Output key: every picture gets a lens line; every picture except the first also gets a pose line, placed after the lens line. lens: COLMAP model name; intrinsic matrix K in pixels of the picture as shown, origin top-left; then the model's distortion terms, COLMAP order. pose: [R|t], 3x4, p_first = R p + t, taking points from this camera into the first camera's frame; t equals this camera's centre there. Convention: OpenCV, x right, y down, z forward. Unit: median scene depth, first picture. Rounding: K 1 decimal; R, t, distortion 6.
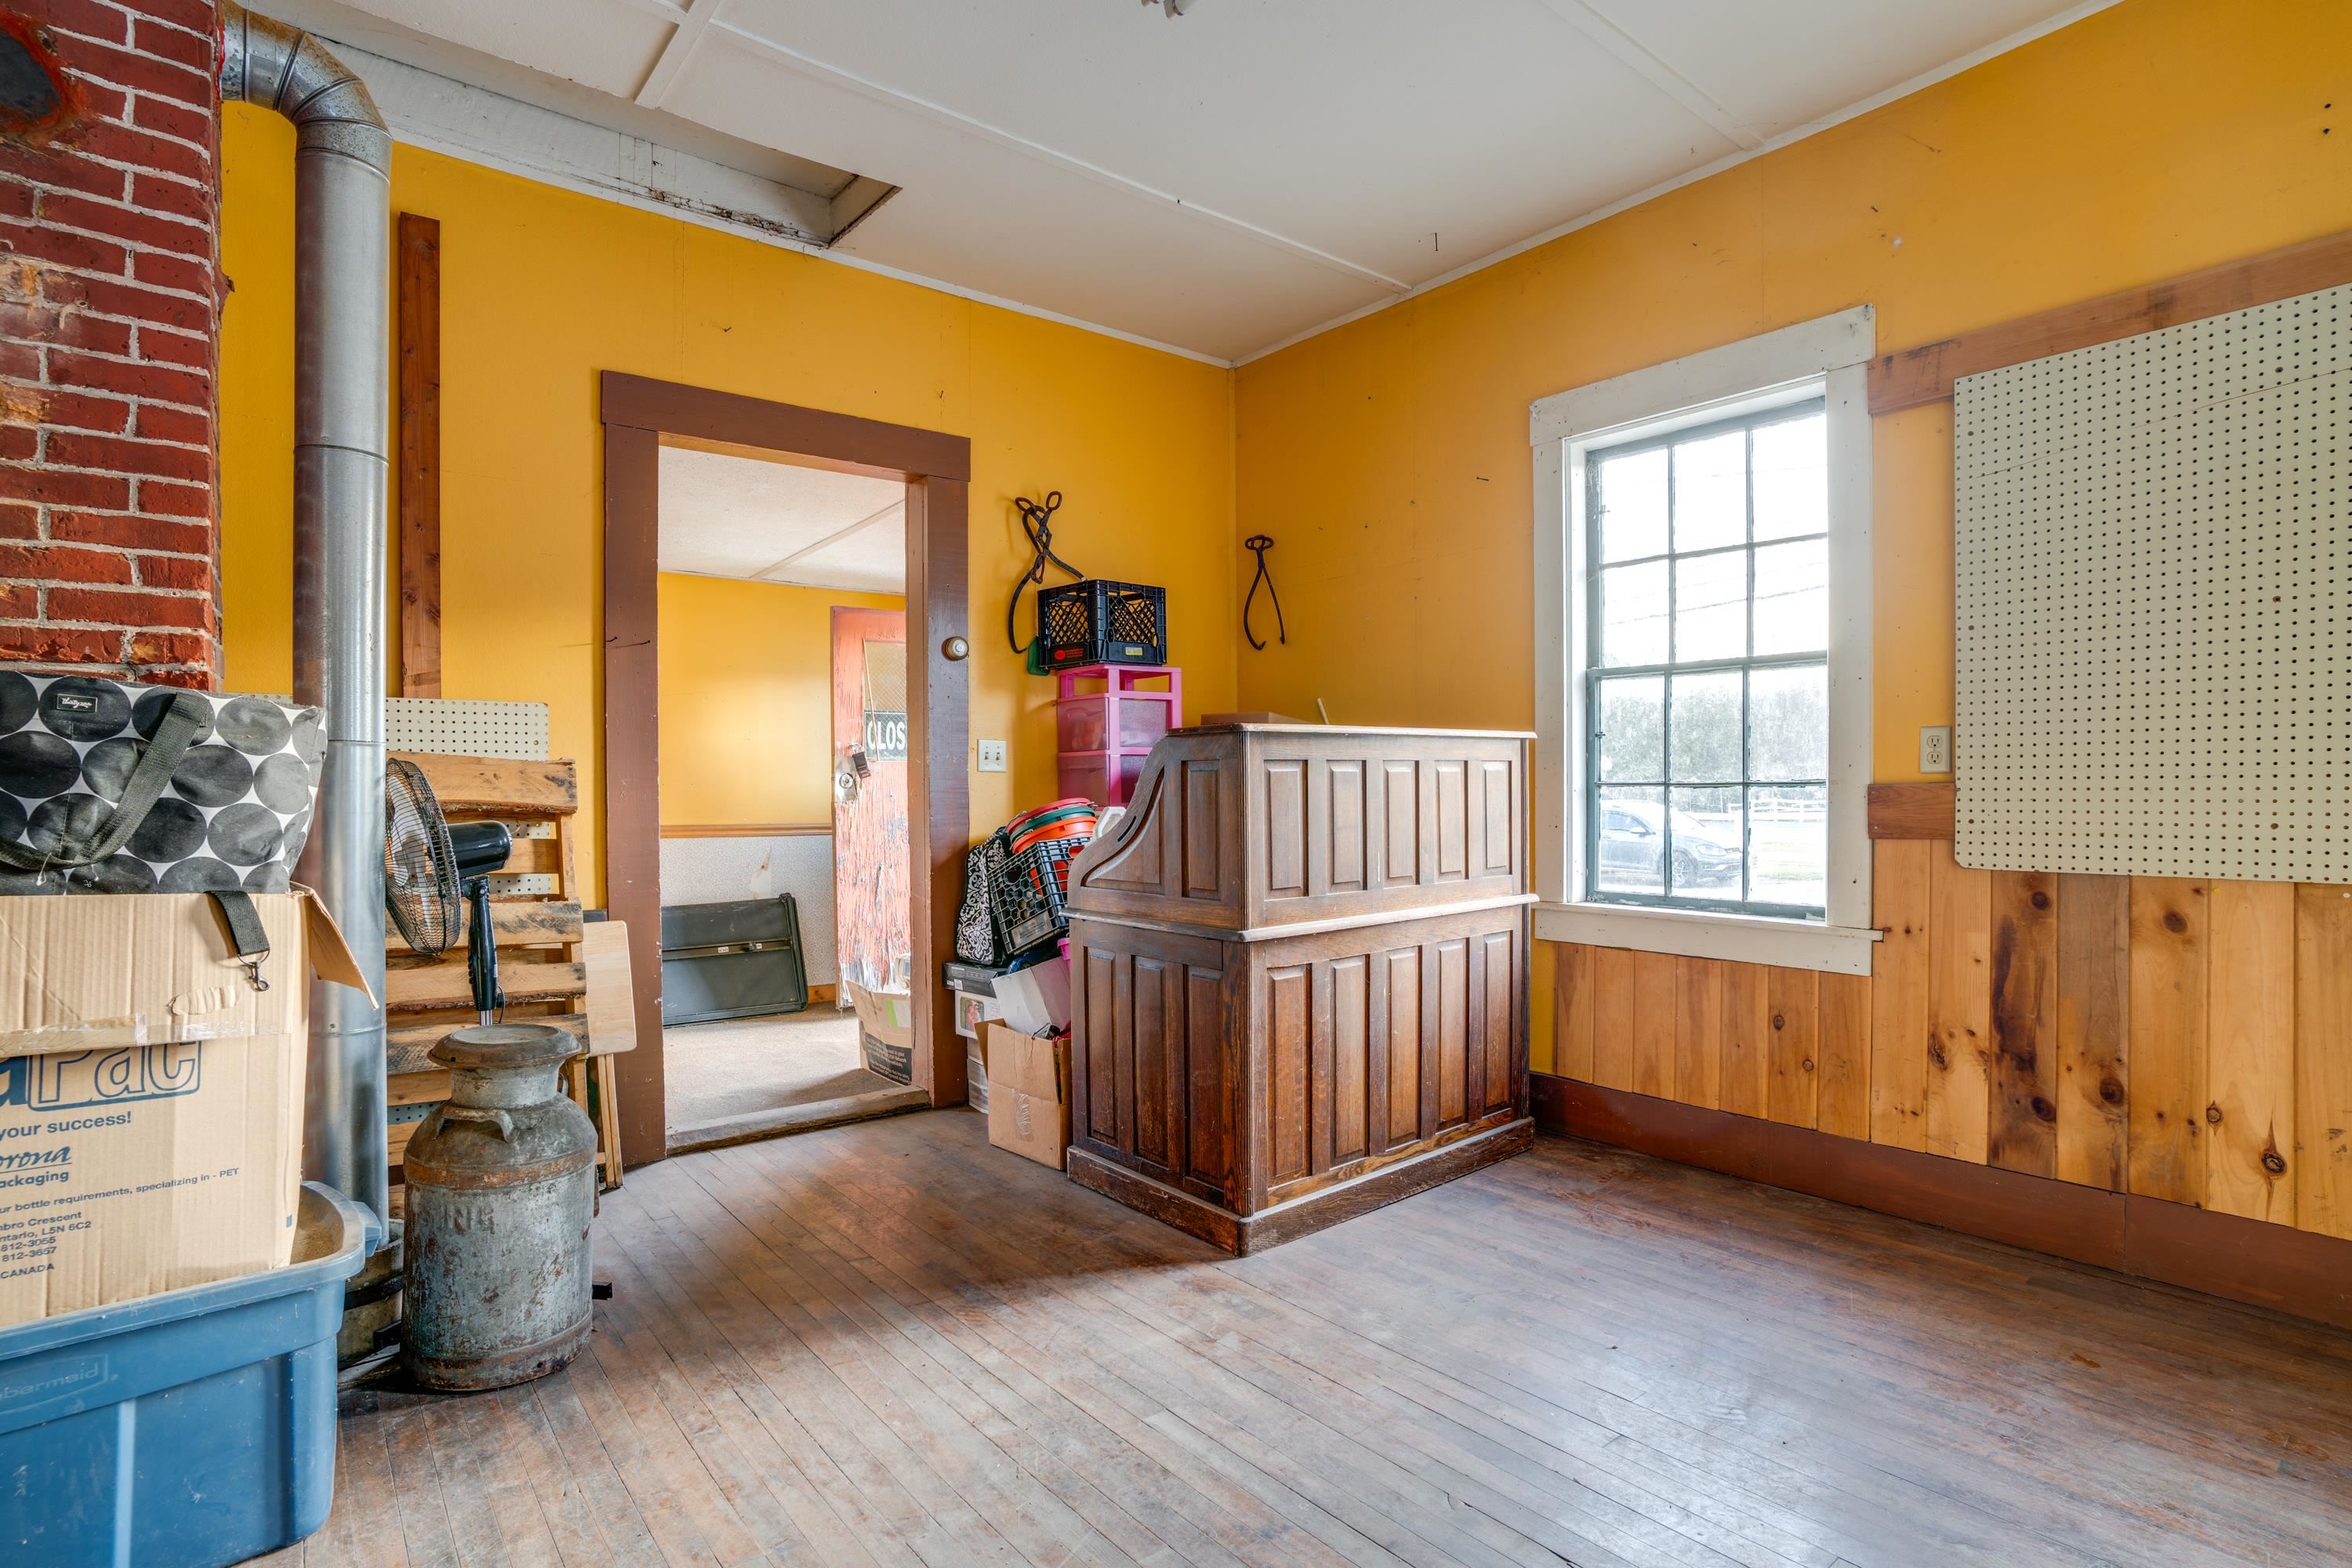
lens RADIAL K [[1159.8, 0, 1247.3], [0, 1159.8, 817.6], [0, 0, 1]] dist [-0.073931, 0.027050]
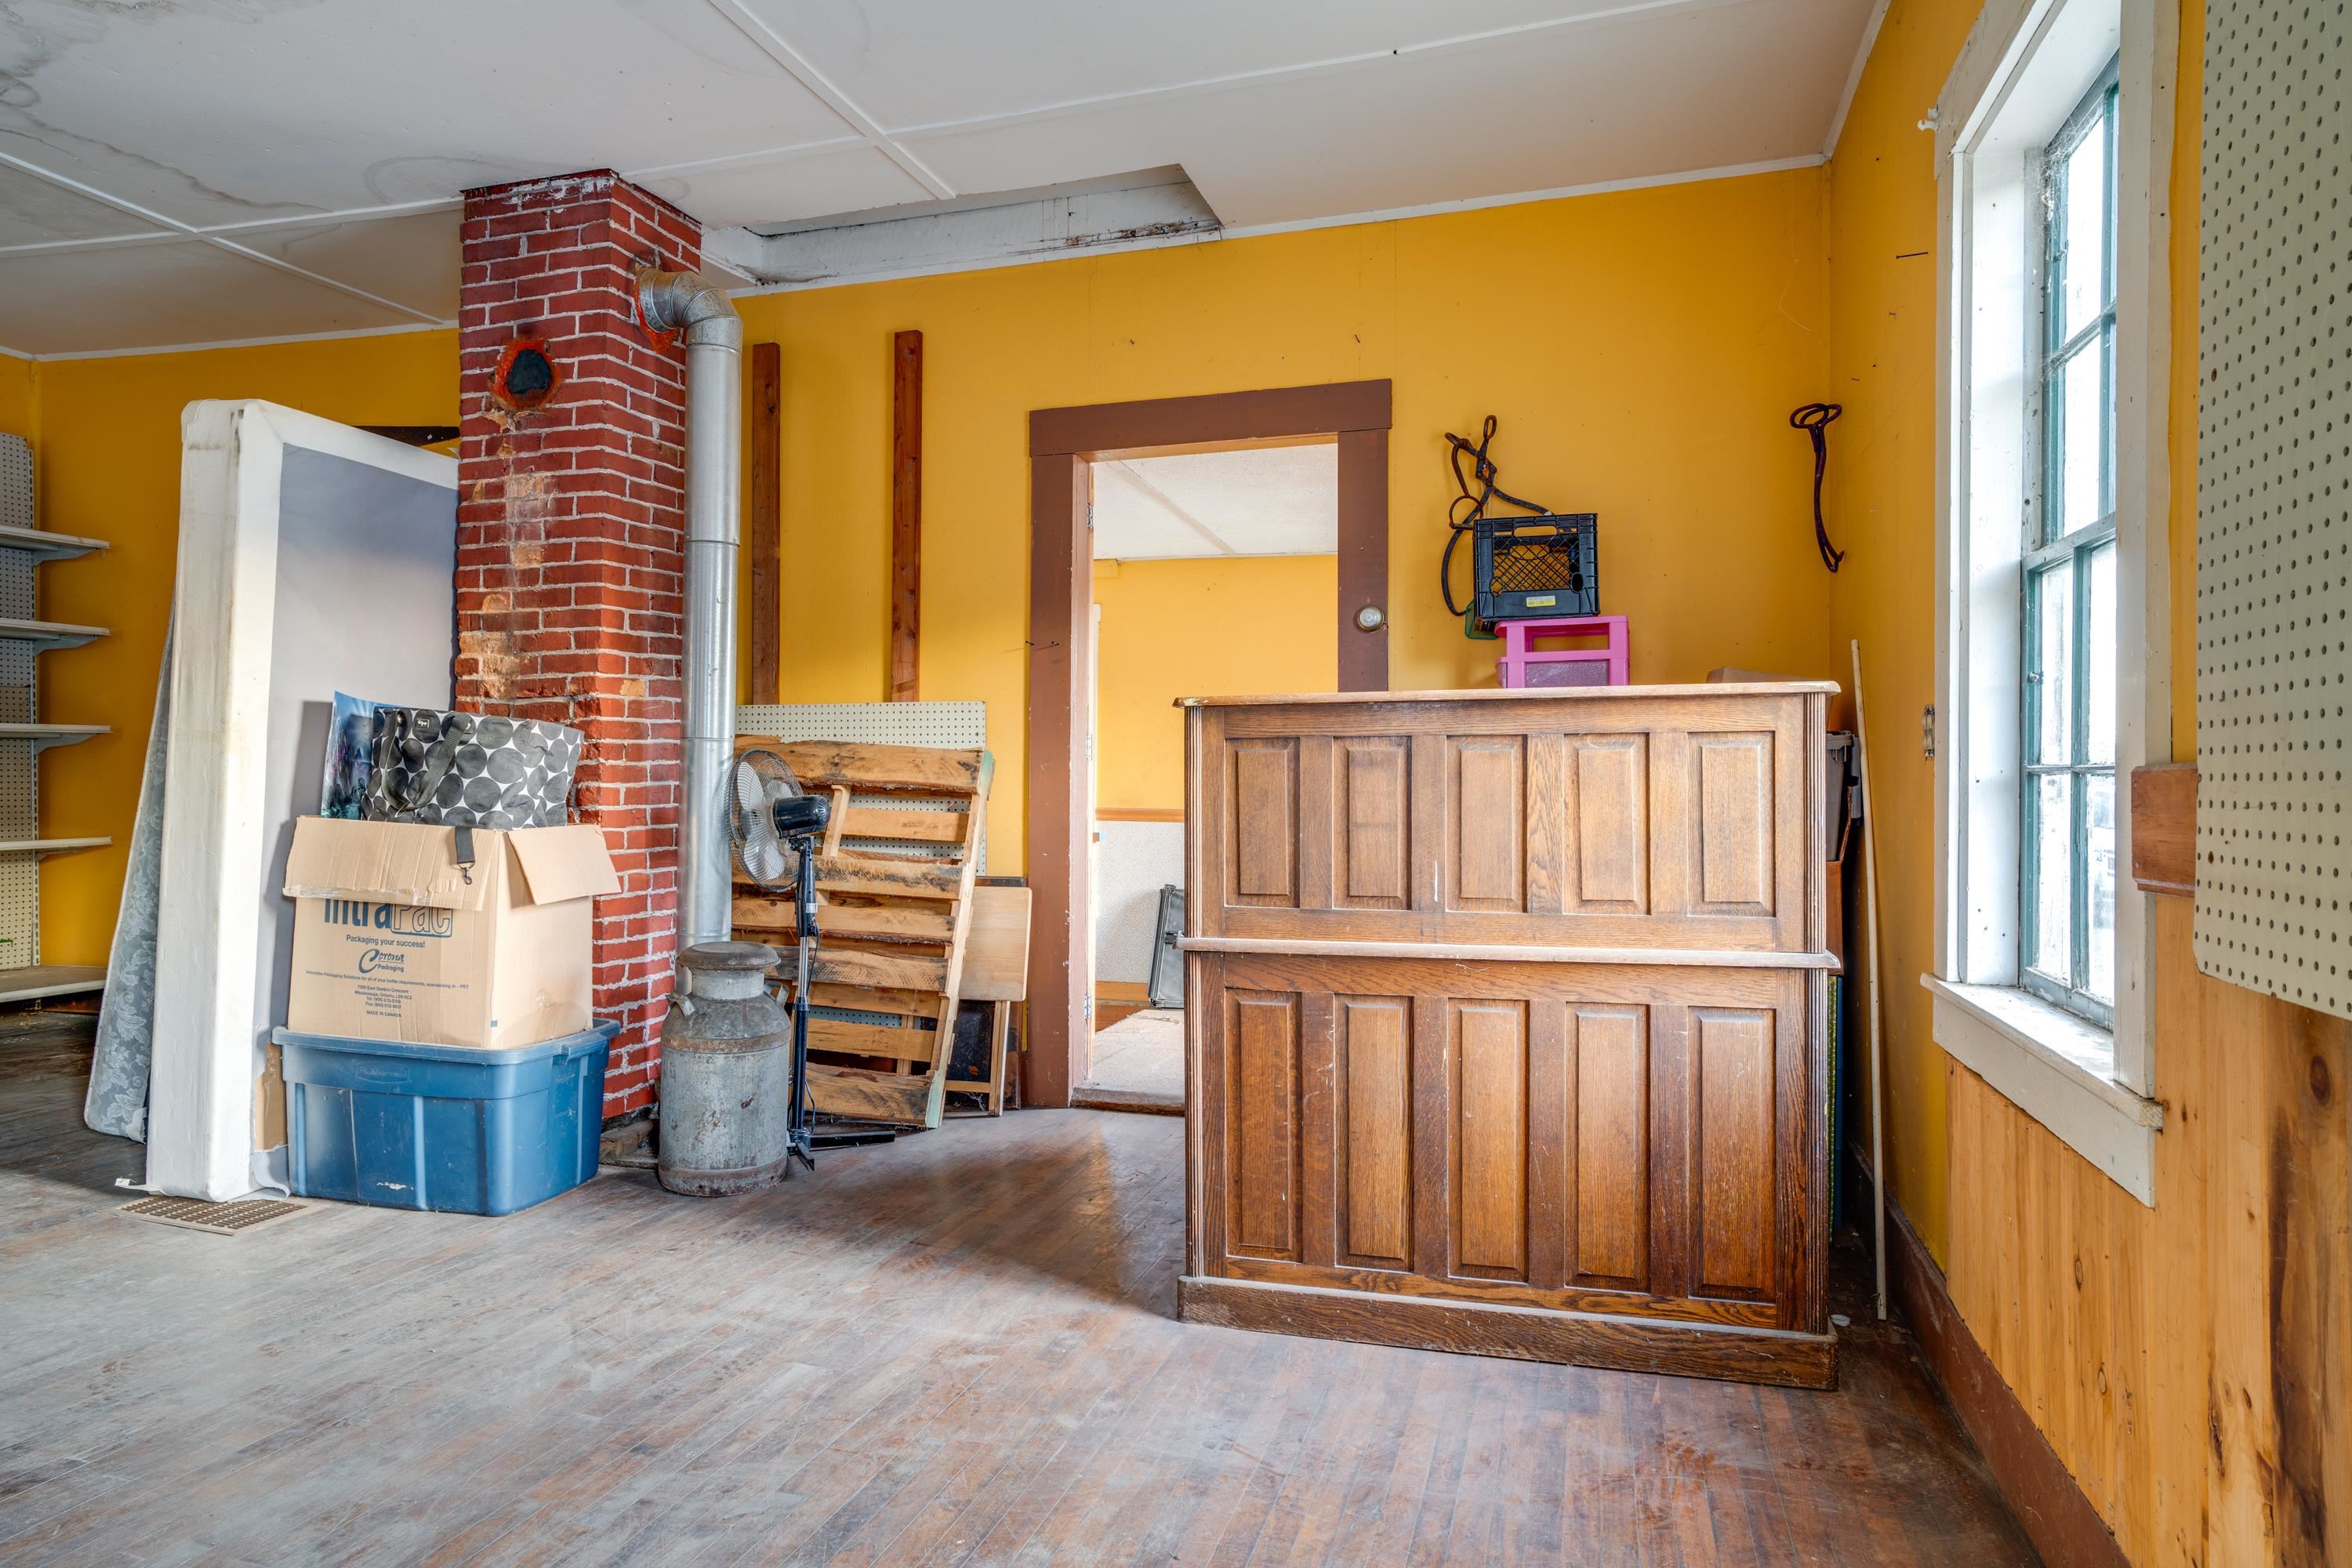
lens RADIAL K [[1429.7, 0, 1176.0], [0, 1429.7, 784.0], [0, 0, 1]] dist [-0.042236, 0.052078]
pose [[0.527987, 0.008361, -0.849211, 0.824437], [-0.027983, 0.999580, -0.007557, -0.008001], [0.848791, 0.027753, 0.528000, 0.395112]]
